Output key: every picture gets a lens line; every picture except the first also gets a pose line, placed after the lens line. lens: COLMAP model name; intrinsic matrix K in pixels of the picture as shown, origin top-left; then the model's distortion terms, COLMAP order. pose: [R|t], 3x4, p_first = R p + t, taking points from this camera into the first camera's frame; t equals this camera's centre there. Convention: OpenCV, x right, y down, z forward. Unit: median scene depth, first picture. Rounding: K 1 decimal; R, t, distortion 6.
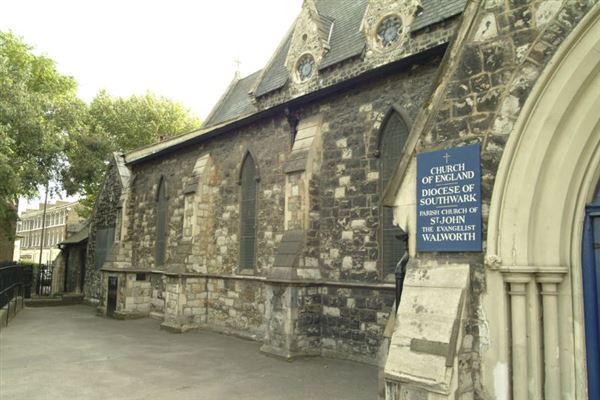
lens RADIAL K [[458.0, 0, 300.0], [0, 458.0, 200.0], [0, 0, 1]] dist [-0.050564, 0.003773]
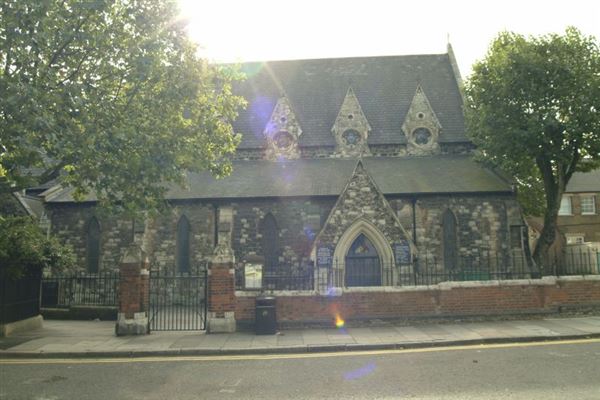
lens RADIAL K [[458.0, 0, 300.0], [0, 458.0, 200.0], [0, 0, 1]] dist [-0.050564, 0.003773]
pose [[0.718594, 0.070924, 0.691804, -3.281333], [-0.070787, 0.997079, -0.028692, -0.429220], [-0.691817, -0.028353, 0.721516, -2.337398]]
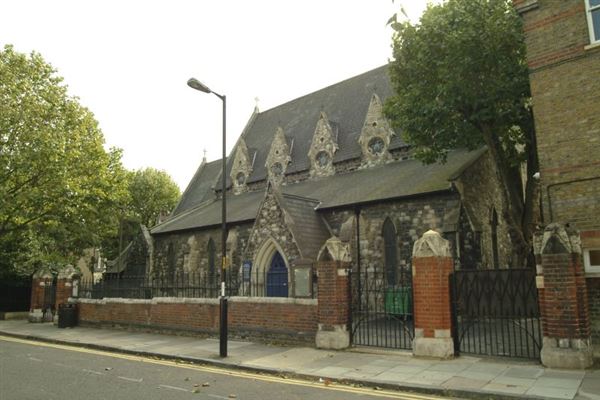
lens RADIAL K [[458.0, 0, 300.0], [0, 458.0, 200.0], [0, 0, 1]] dist [-0.050564, 0.003773]
pose [[0.997252, -0.018326, 0.071783, 0.580875], [0.020358, 0.999409, -0.027682, -0.679749], [-0.071233, 0.029068, 0.997036, -4.523220]]
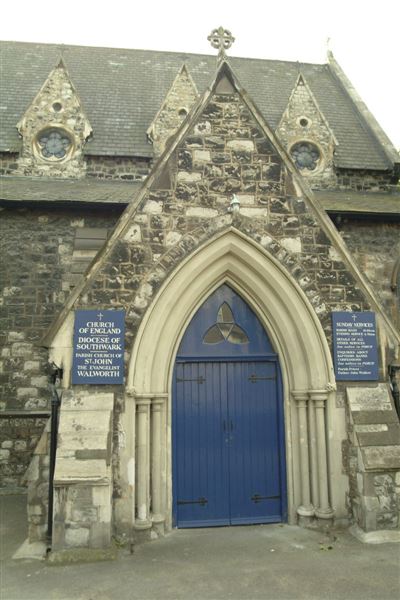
lens RADIAL K [[458.0, 0, 198.6], [0, 458.0, 289.0], [0, 0, 1]] dist [-0.050564, 0.003773]
pose [[0.581331, 0.143720, 0.800874, -0.643551], [-0.092030, 0.989575, -0.110781, -0.048645], [-0.808446, -0.009304, 0.588497, -0.072235]]
